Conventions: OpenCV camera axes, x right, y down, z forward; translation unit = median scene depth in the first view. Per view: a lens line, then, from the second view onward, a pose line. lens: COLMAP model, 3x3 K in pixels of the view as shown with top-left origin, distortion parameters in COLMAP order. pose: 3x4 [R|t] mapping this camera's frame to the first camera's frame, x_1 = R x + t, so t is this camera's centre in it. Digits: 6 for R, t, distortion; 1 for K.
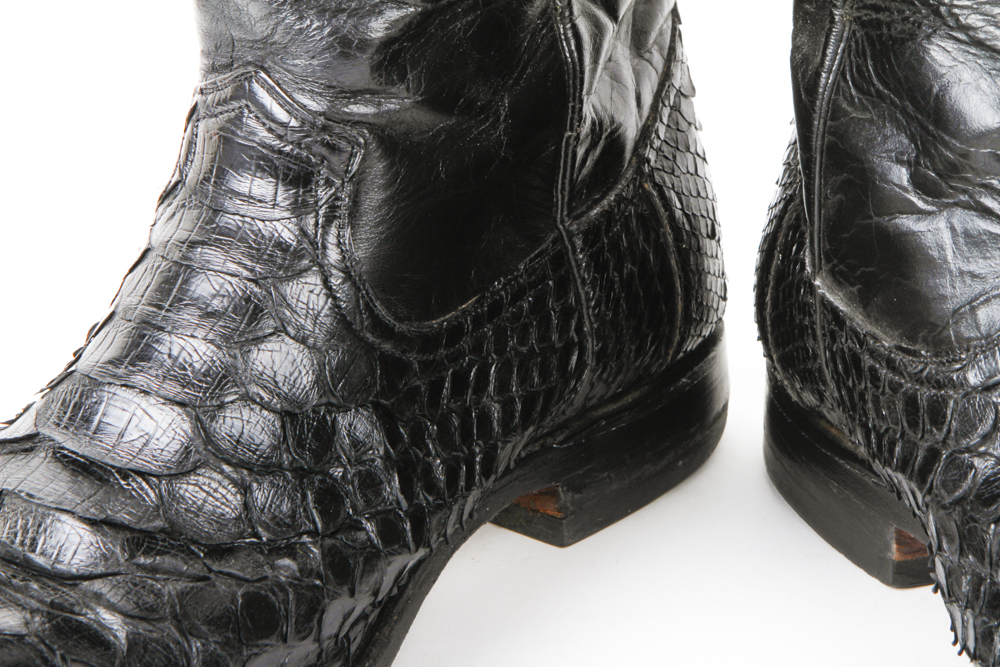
lens RADIAL K [[2957.5, 0, 503.9], [0, 2957.5, 330.3], [0, 0, 1]] dist [0.210711, 0.000000]
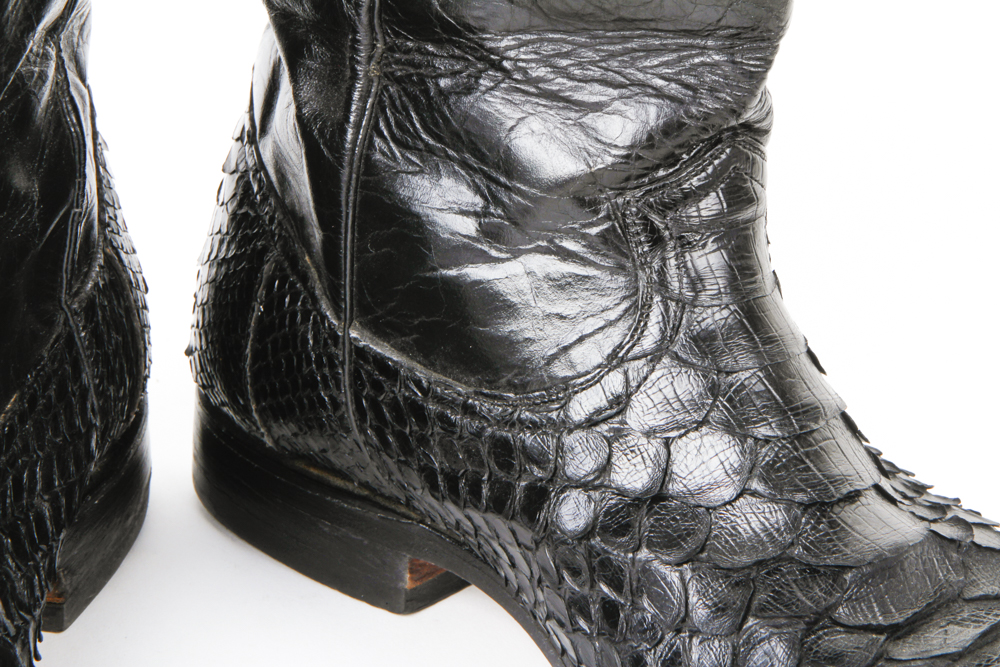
lens RADIAL K [[2709.2, 0, 502.5], [0, 2709.2, 329.6], [0, 0, 1]] dist [0.190930, 0.000000]
pose [[0.874894, -0.124519, 0.468033, -0.293345], [0.108752, 0.992215, 0.060687, -0.071283], [-0.471946, -0.002195, 0.881625, 0.169745]]
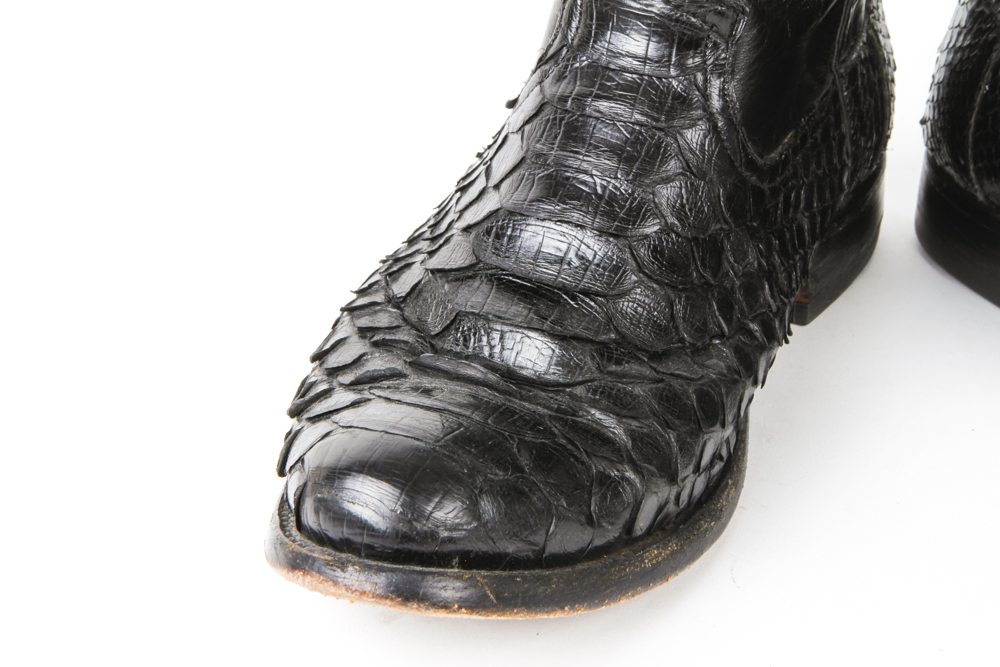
lens RADIAL K [[2301.4, 0, 499.1], [0, 2301.4, 330.7], [0, 0, 1]] dist [-0.012822, 0.000000]
pose [[0.978058, -0.053392, 0.201374, -0.341445], [0.030995, 0.993136, 0.112781, -0.042937], [-0.206014, -0.104065, 0.973000, 0.097061]]
